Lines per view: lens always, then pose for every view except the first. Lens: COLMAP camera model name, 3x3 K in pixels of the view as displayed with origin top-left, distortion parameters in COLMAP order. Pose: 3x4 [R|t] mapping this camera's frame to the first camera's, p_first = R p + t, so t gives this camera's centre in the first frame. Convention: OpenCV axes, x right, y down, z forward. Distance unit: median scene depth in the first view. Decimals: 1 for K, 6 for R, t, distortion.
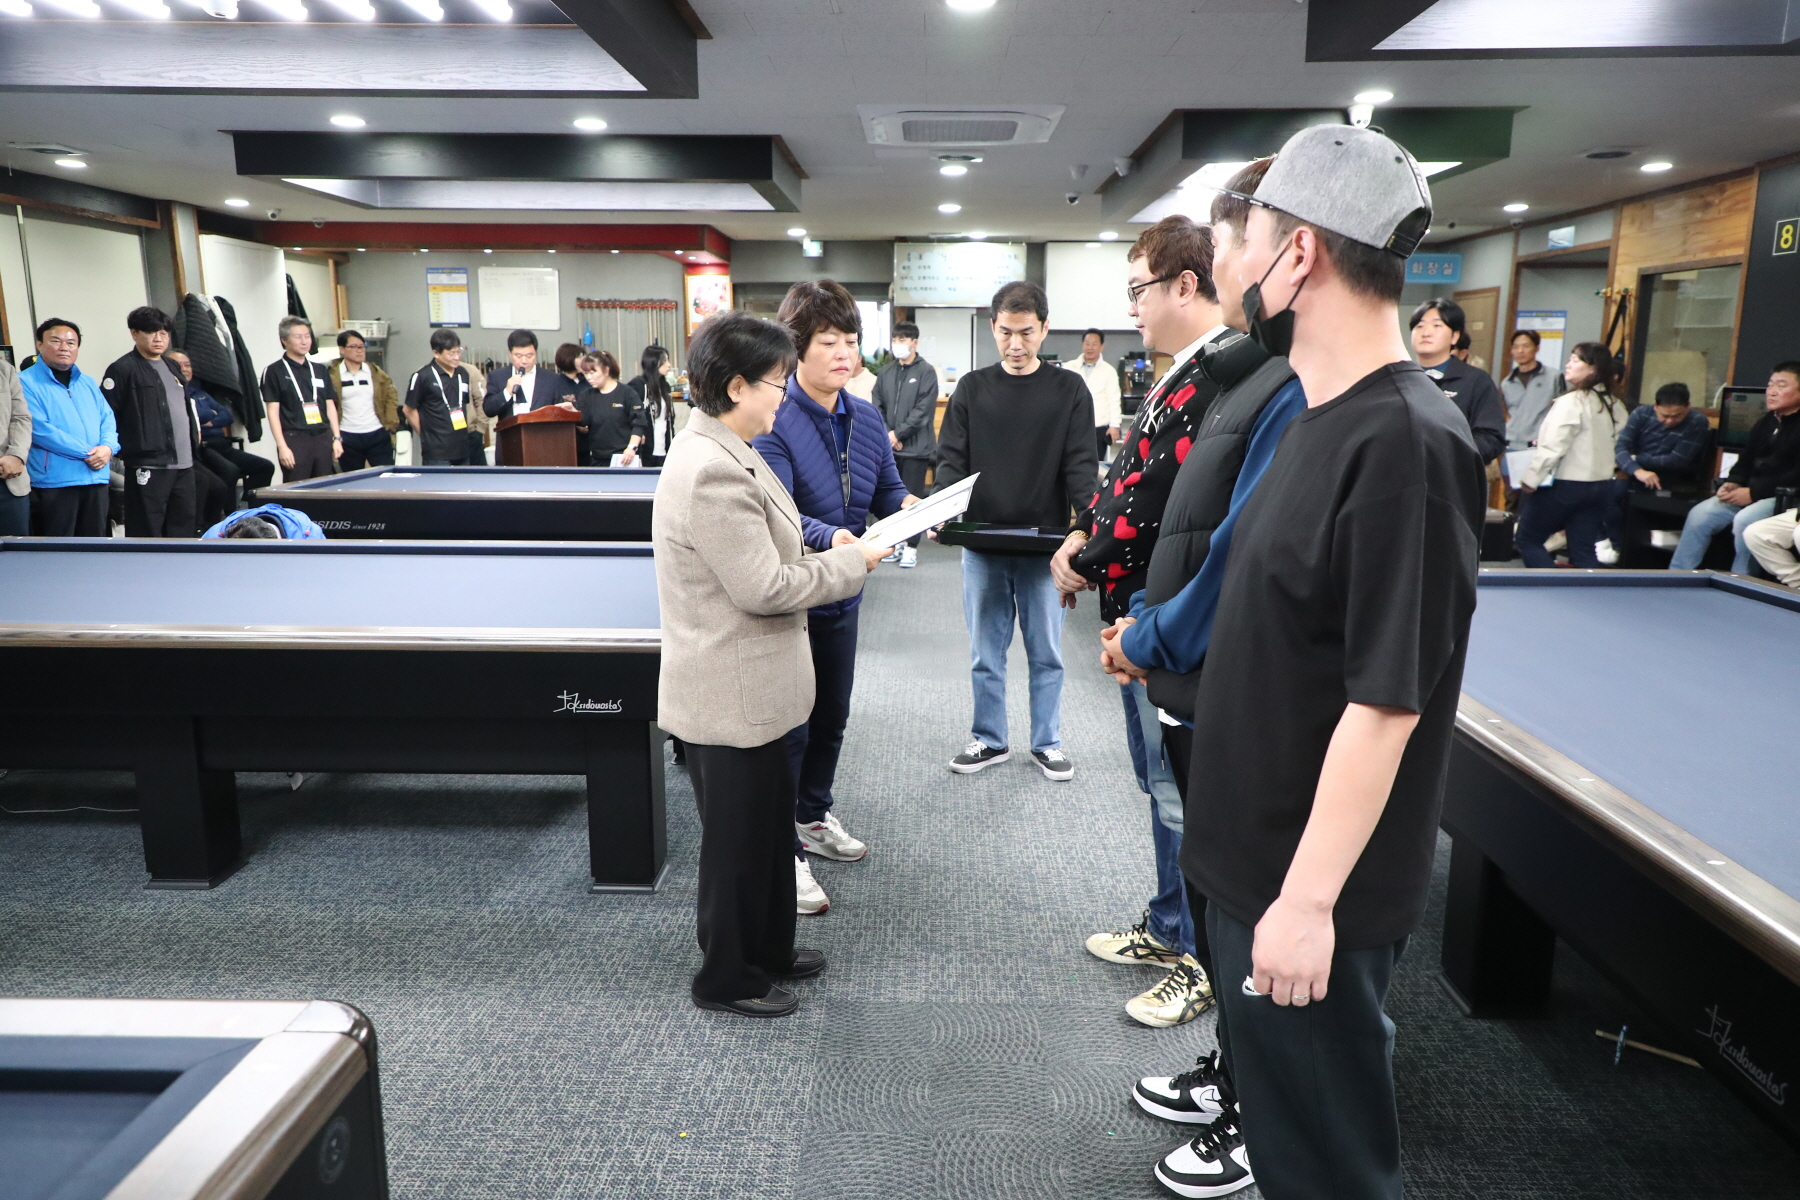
lens RADIAL K [[1258.0, 0, 904.0], [0, 1258.0, 596.7], [0, 0, 1]] dist [0.004783, 0.005843]
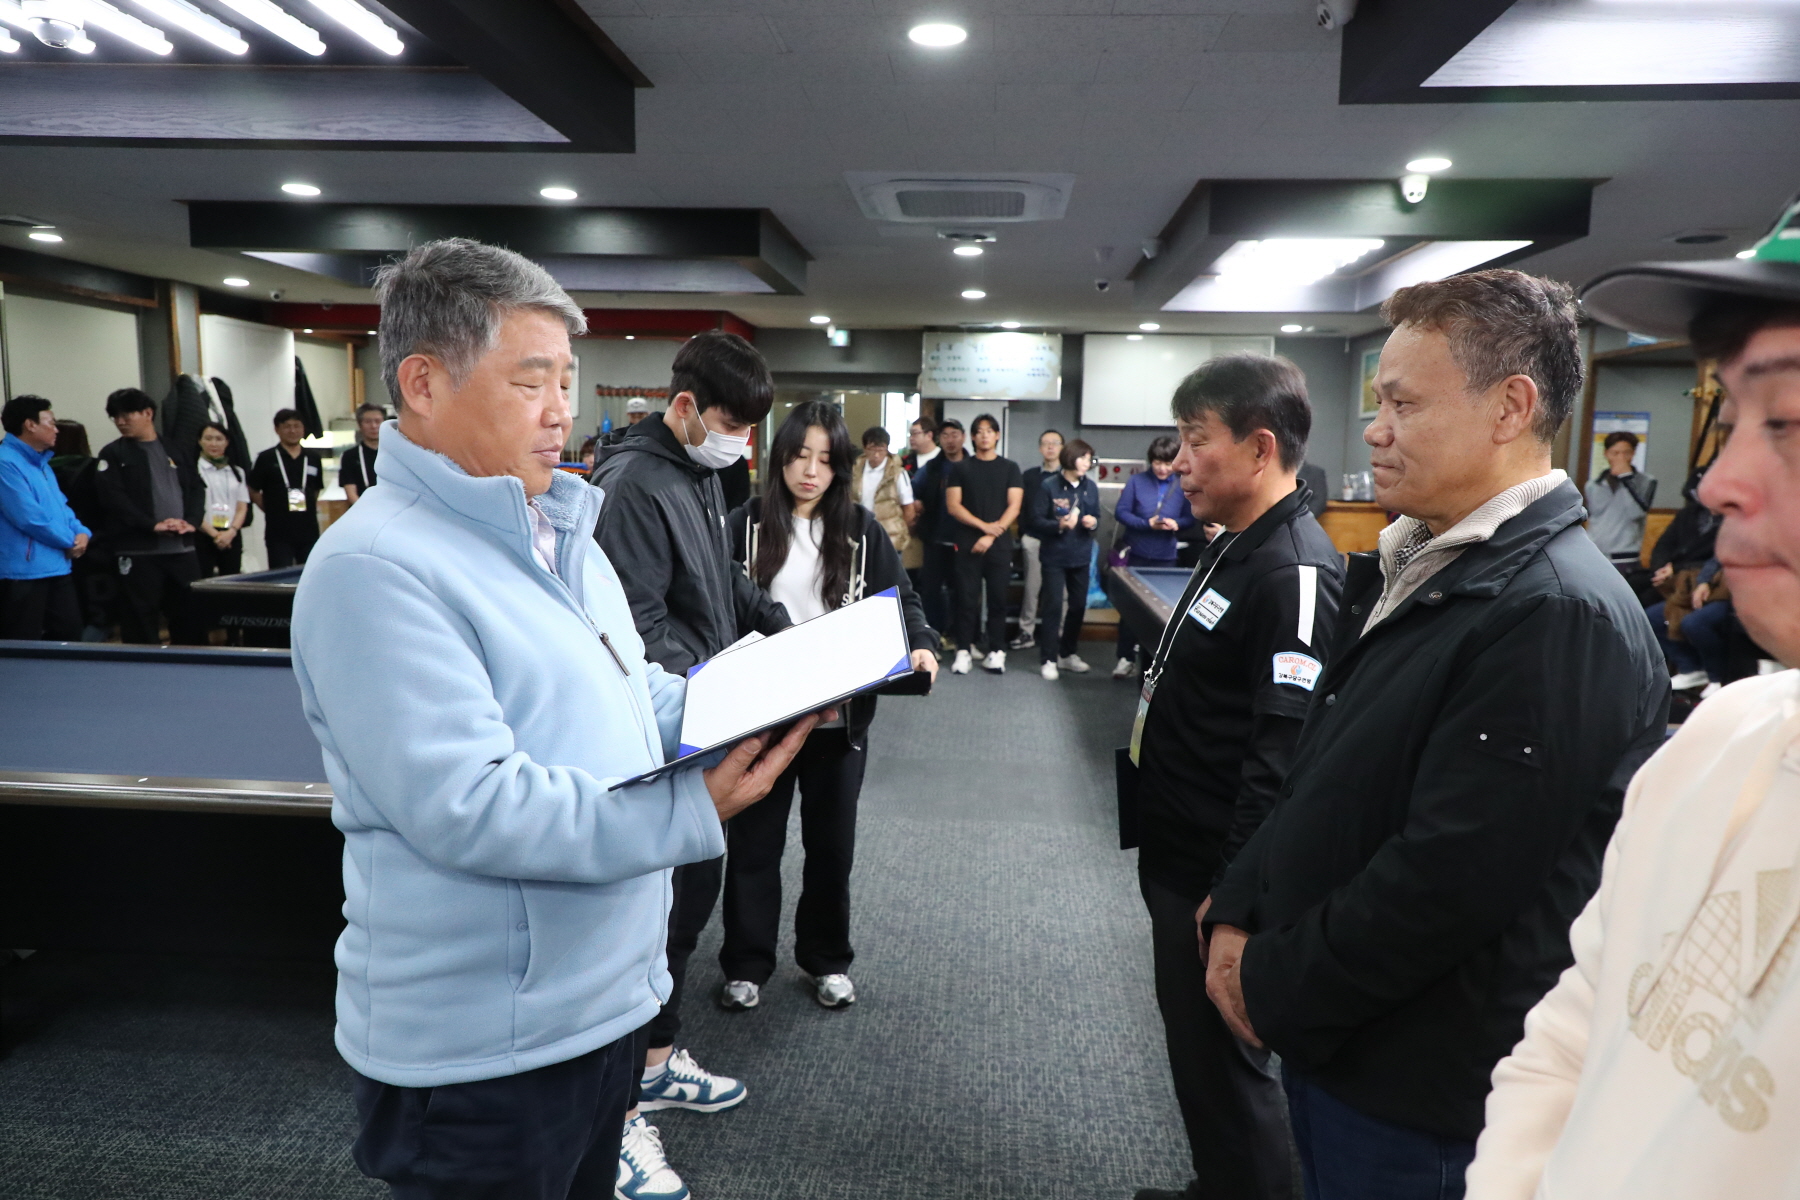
lens RADIAL K [[1258.0, 0, 905.5], [0, 1258.0, 594.9], [0, 0, 1]] dist [0.004783, 0.005843]
pose [[0.998727, 0.021351, -0.045708, 0.040731], [-0.024701, 0.996950, -0.074032, -0.018368], [0.043988, 0.075066, 0.996208, 0.097793]]
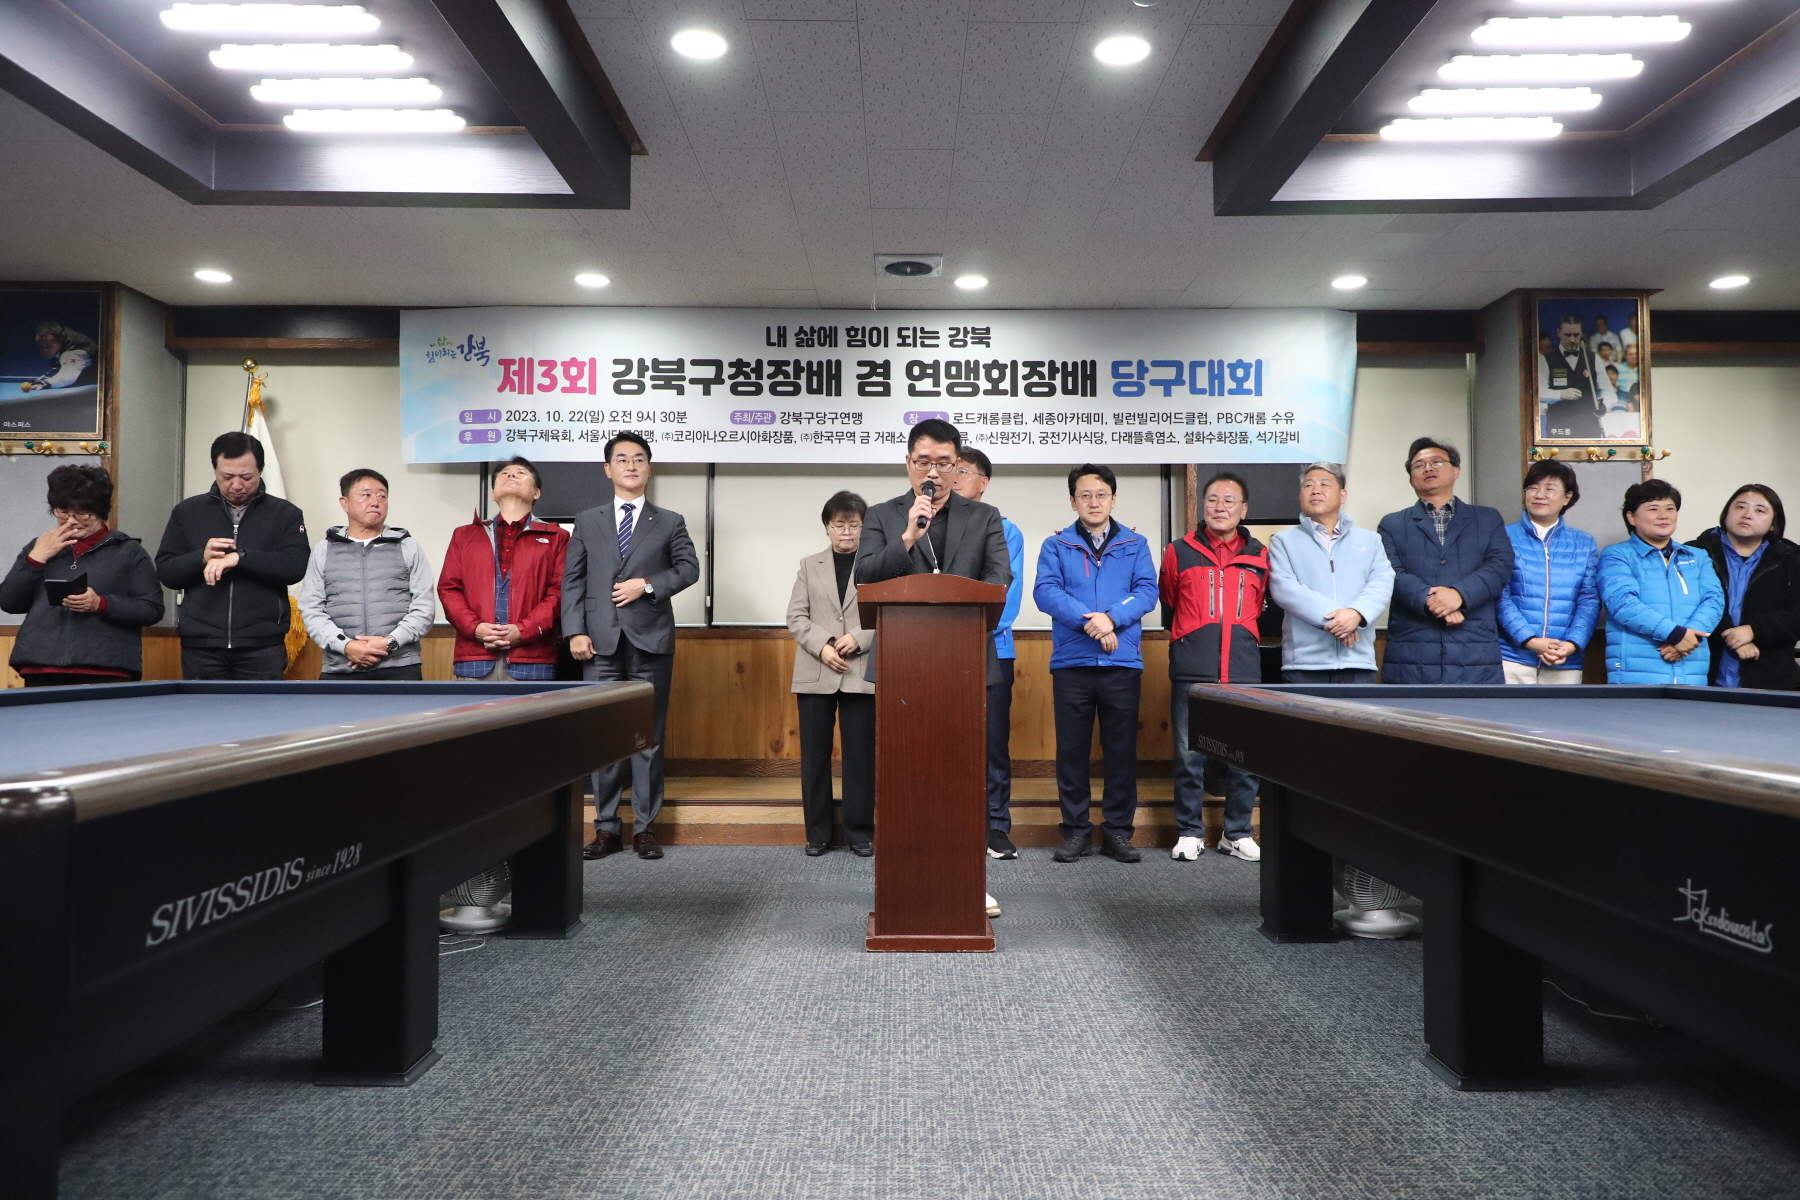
lens RADIAL K [[1258.0, 0, 888.5], [0, 1258.0, 603.5], [0, 0, 1]] dist [0.004783, 0.005843]
pose [[0.037074, -0.042259, -0.998419, 0.078051], [-0.183071, 0.981910, -0.048358, 0.024972], [0.982400, 0.184575, 0.028667, 0.284222]]
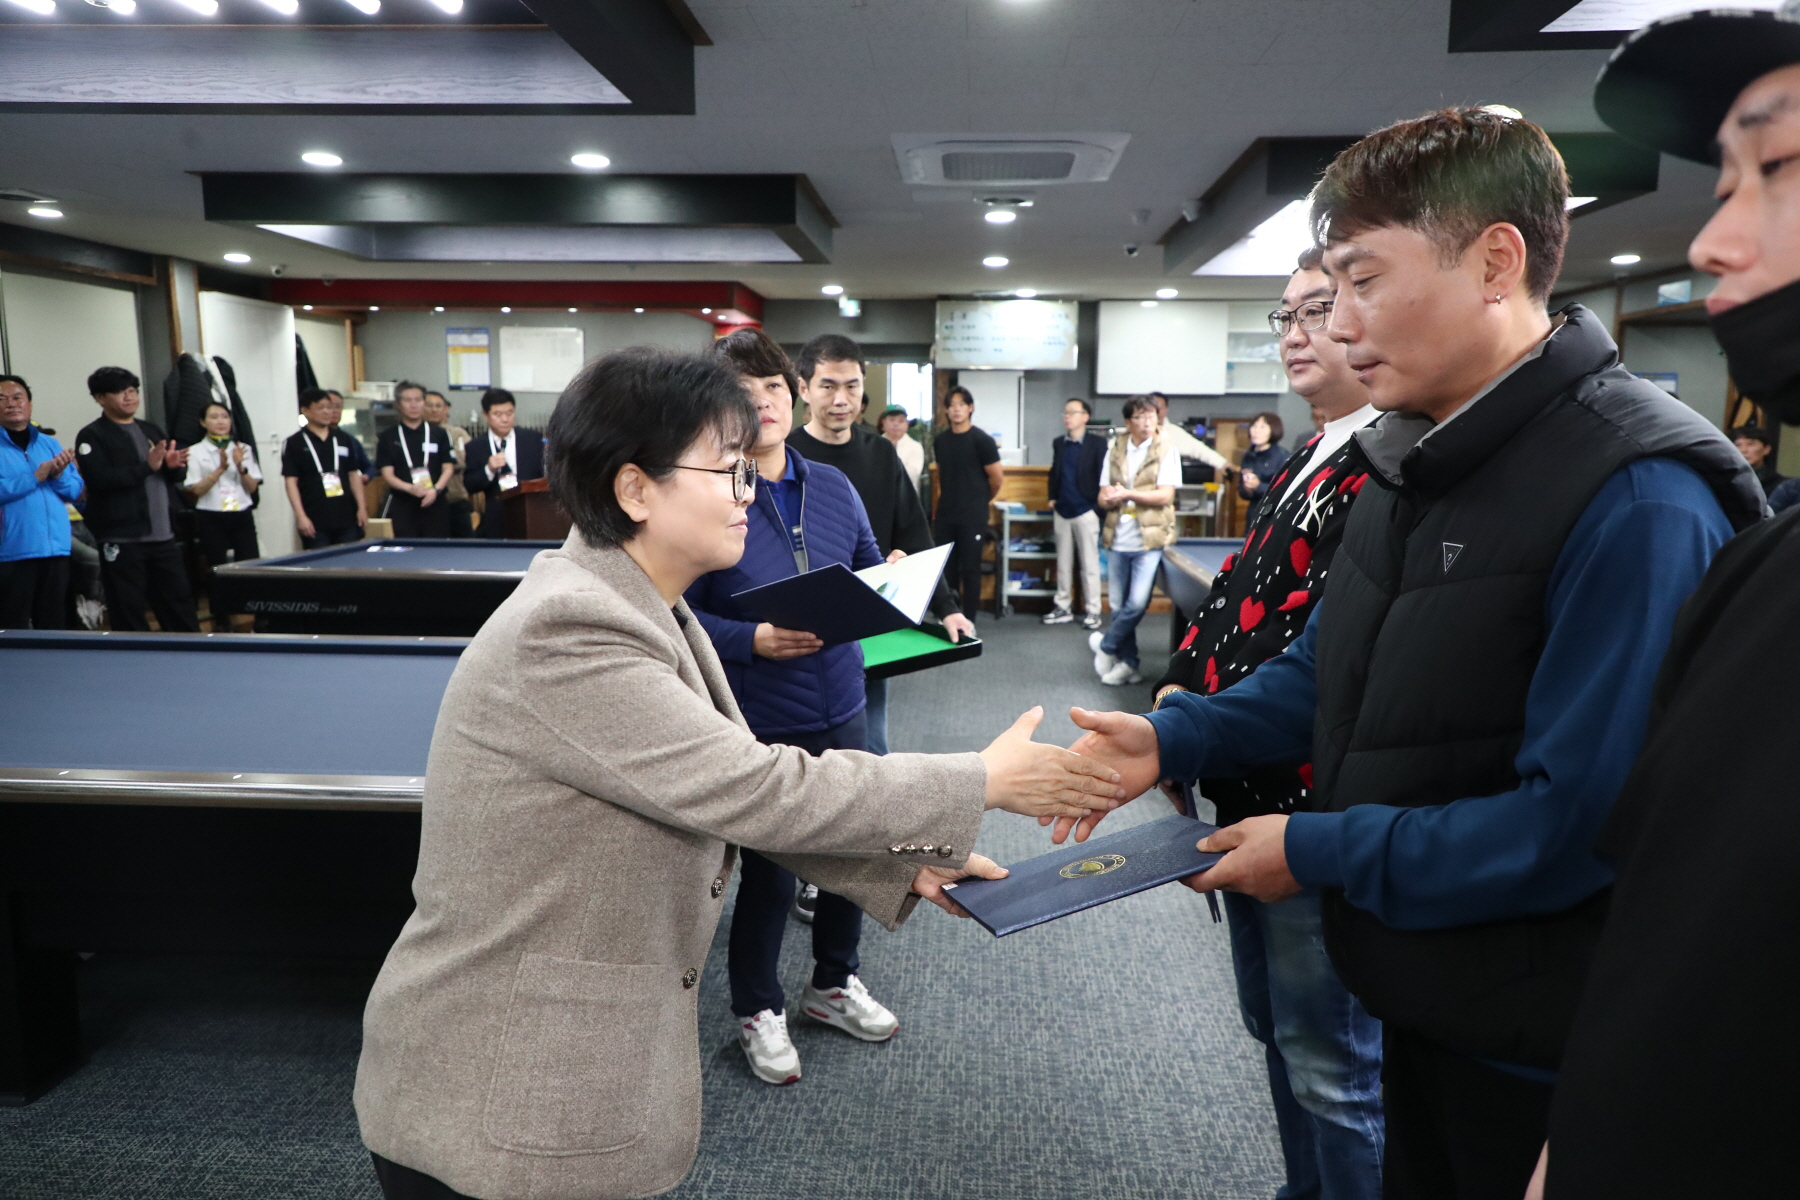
lens RADIAL K [[1258.0, 0, 907.8], [0, 1258.0, 603.6], [0, 0, 1]] dist [0.004783, 0.005843]
pose [[0.999455, 0.007648, -0.032119, 0.004260], [-0.009101, 0.998930, -0.045334, -0.020498], [0.031738, 0.045601, 0.998455, 0.110206]]
